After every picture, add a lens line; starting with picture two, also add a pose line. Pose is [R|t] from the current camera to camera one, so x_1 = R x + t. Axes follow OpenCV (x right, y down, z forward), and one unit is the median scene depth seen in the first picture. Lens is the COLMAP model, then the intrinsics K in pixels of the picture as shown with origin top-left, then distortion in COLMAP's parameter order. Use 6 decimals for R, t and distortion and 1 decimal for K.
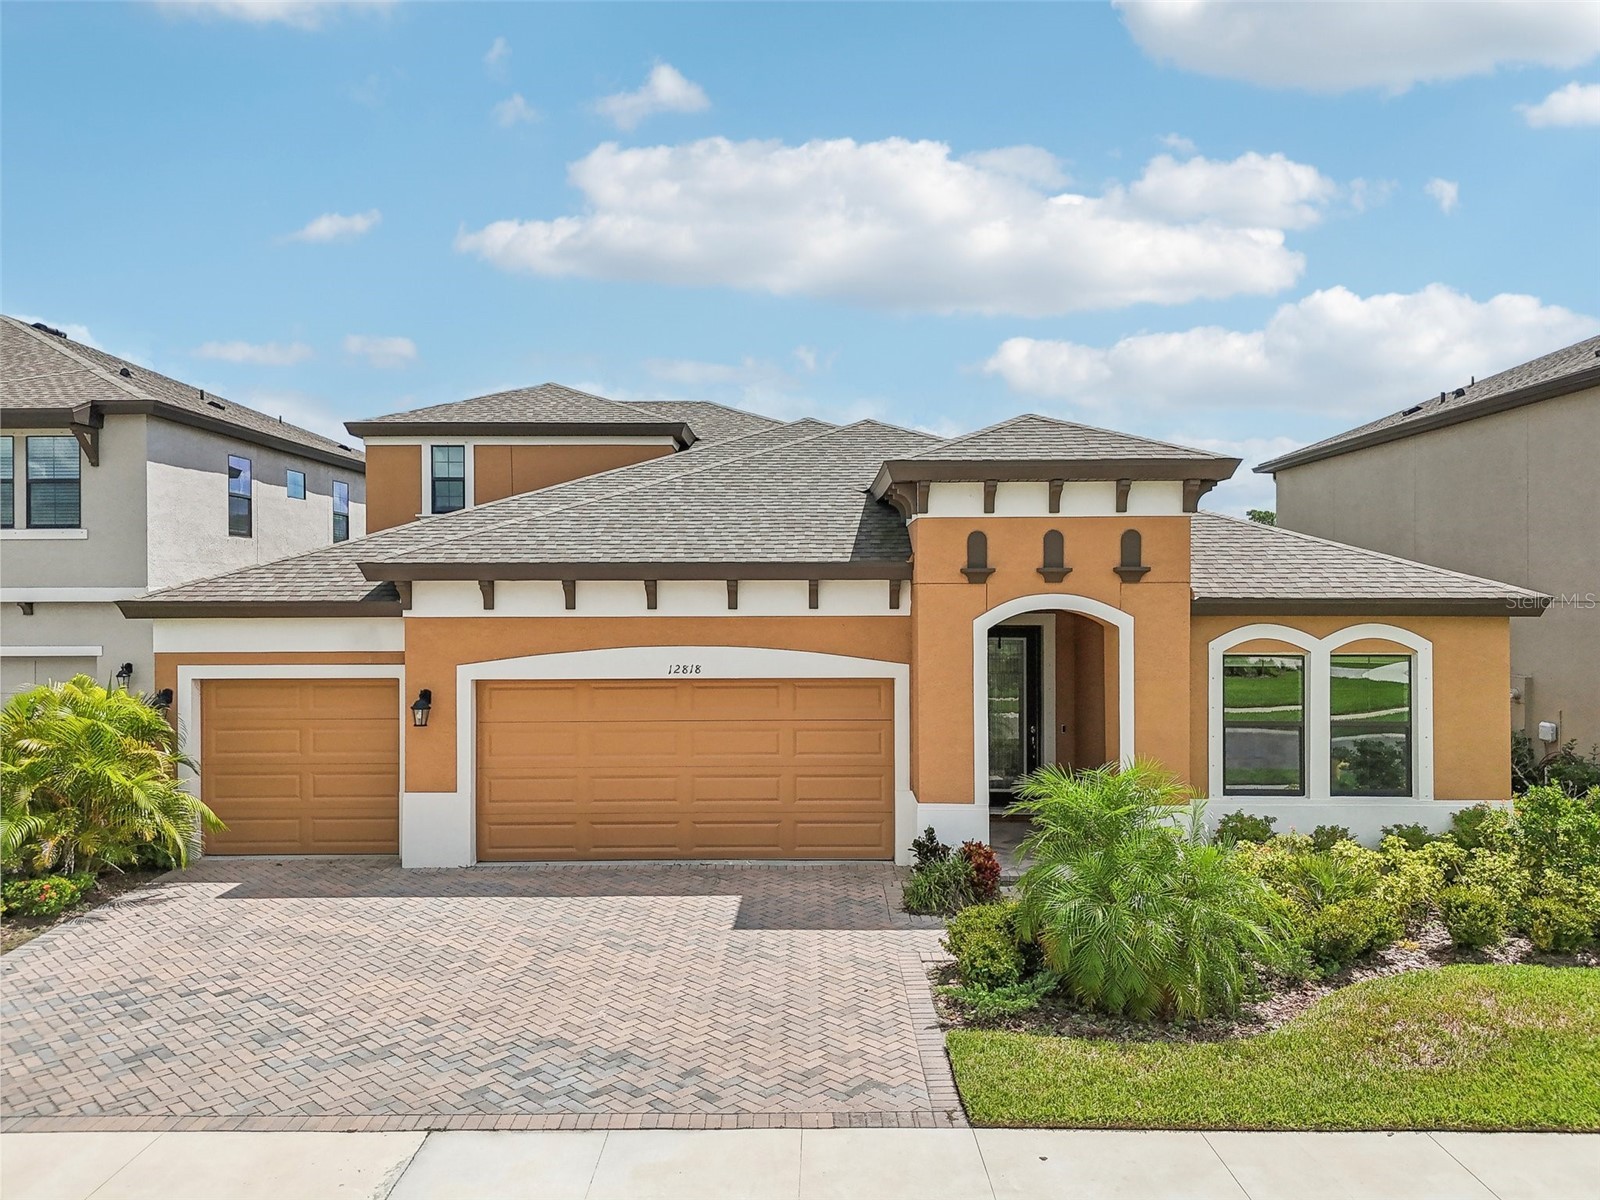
lens RADIAL K [[1196.1, 0, 800.0], [0, 1196.1, 600.0], [0, 0, 1]] dist [0.085542, -0.099348]
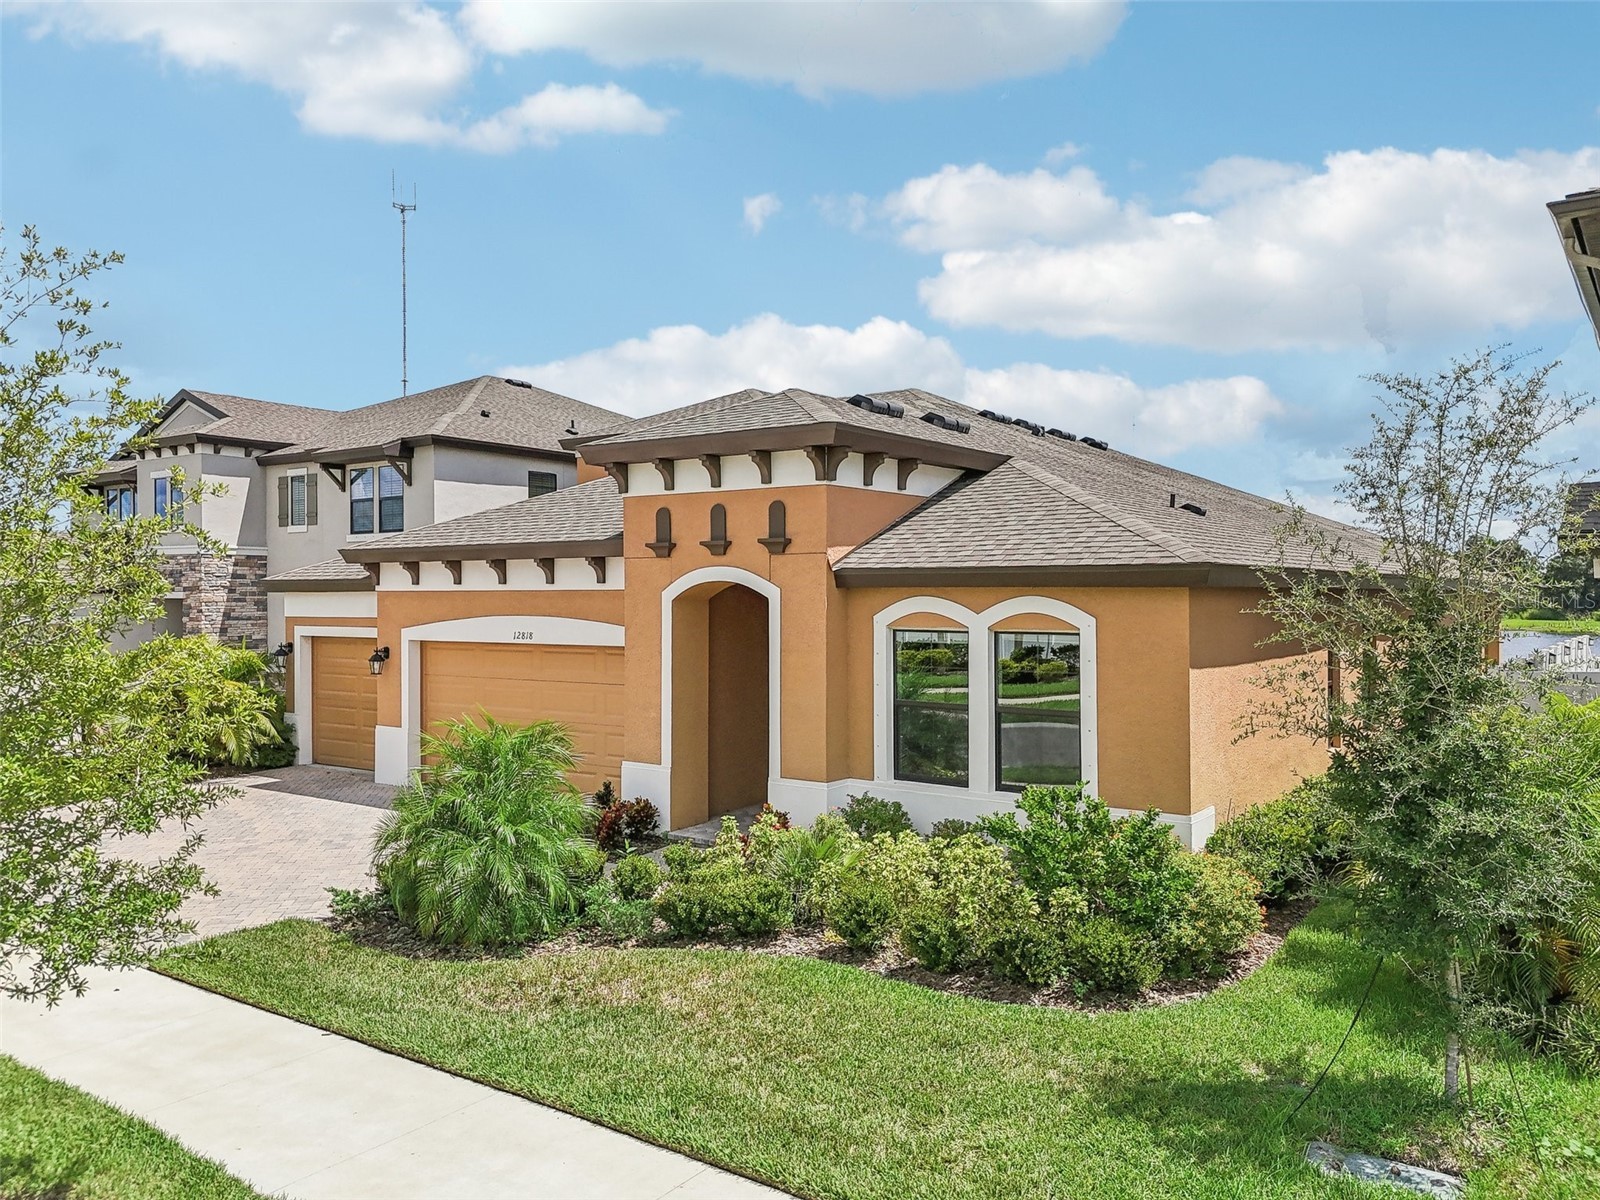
lens RADIAL K [[1244.8, 0, 795.0], [0, 1244.8, 556.0], [0, 0, 1]] dist [-0.000019, -0.127343]
pose [[0.821267, -0.016949, -0.570292, 0.847168], [-0.002553, 0.999440, -0.033378, 0.020871], [0.570538, 0.028868, 0.820763, 0.156425]]
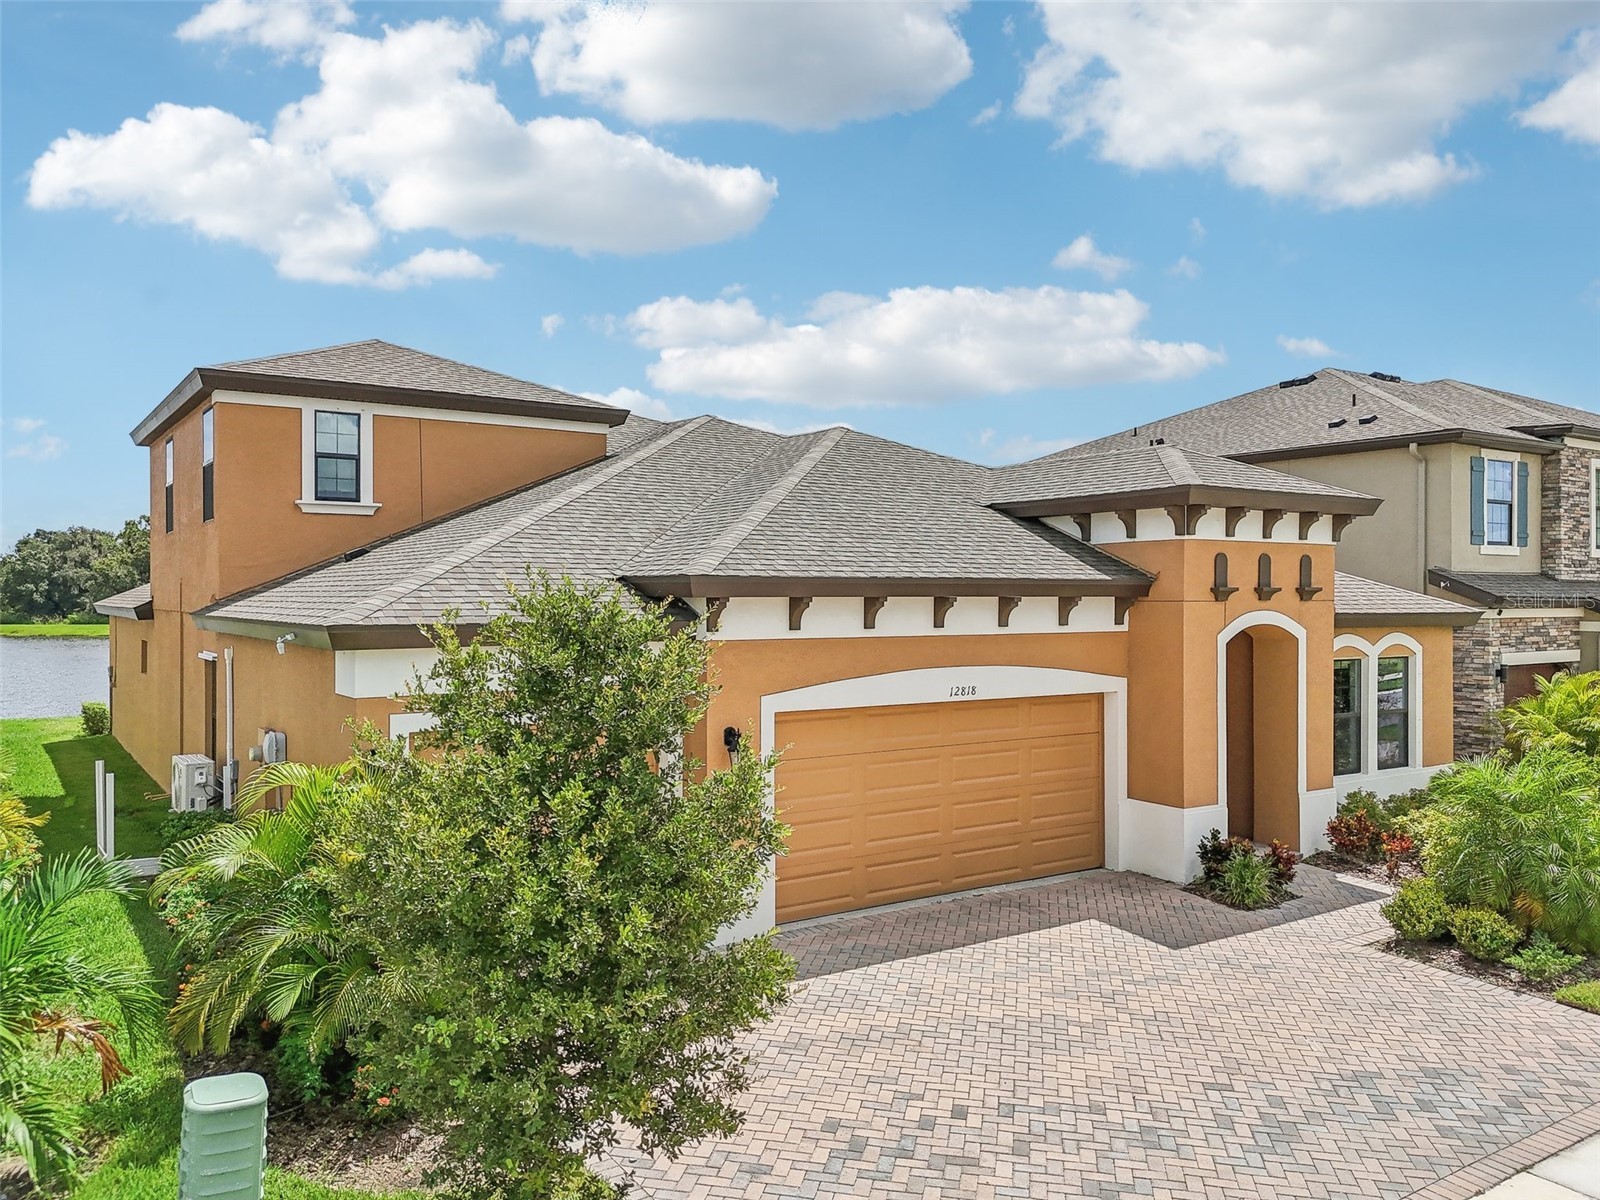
lens RADIAL K [[1224.6, 0, 800.0], [0, 1224.6, 600.0], [0, 0, 1]] dist [0.065708, -0.071943]
pose [[0.819149, 0.001133, 0.573580, -0.782393], [-0.001374, 0.999999, -0.000012, -0.014013], [-0.573579, -0.000778, 0.819150, 0.294033]]
